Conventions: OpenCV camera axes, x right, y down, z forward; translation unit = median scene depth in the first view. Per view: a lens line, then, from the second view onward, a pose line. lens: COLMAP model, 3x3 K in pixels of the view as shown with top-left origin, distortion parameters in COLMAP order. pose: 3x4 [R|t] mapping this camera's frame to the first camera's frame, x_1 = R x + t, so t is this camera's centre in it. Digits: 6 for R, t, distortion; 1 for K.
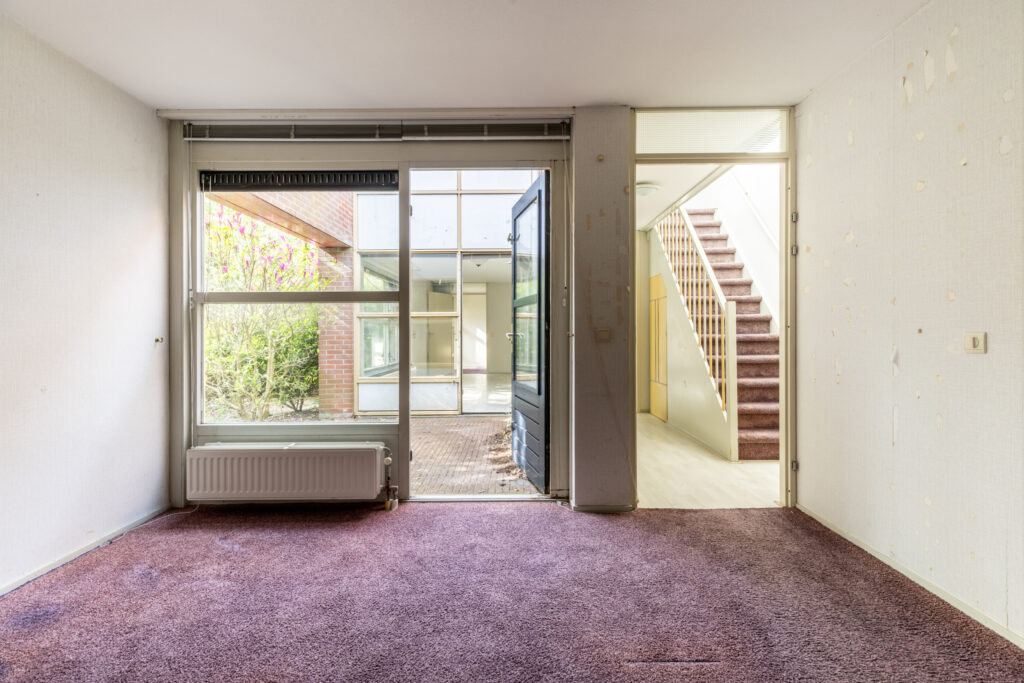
lens RADIAL K [[467.2, 0, 519.8], [0, 467.2, 332.3], [0, 0, 1]] dist [0.006154, -0.001450]
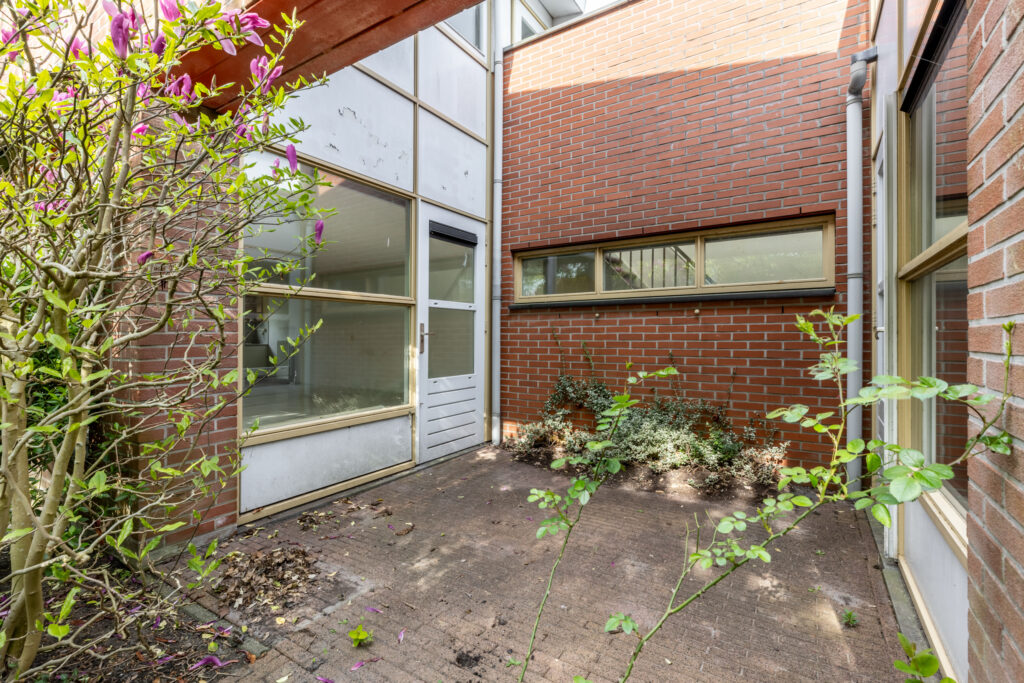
lens RADIAL K [[467.2, 0, 521.2], [0, 467.2, 319.8], [0, 0, 1]] dist [0.006154, -0.001450]
pose [[0.556155, 0.025296, 0.830693, -0.546184], [0.005611, 0.999400, -0.034190, 0.009099], [-0.831060, 0.023676, 0.555679, 0.538361]]
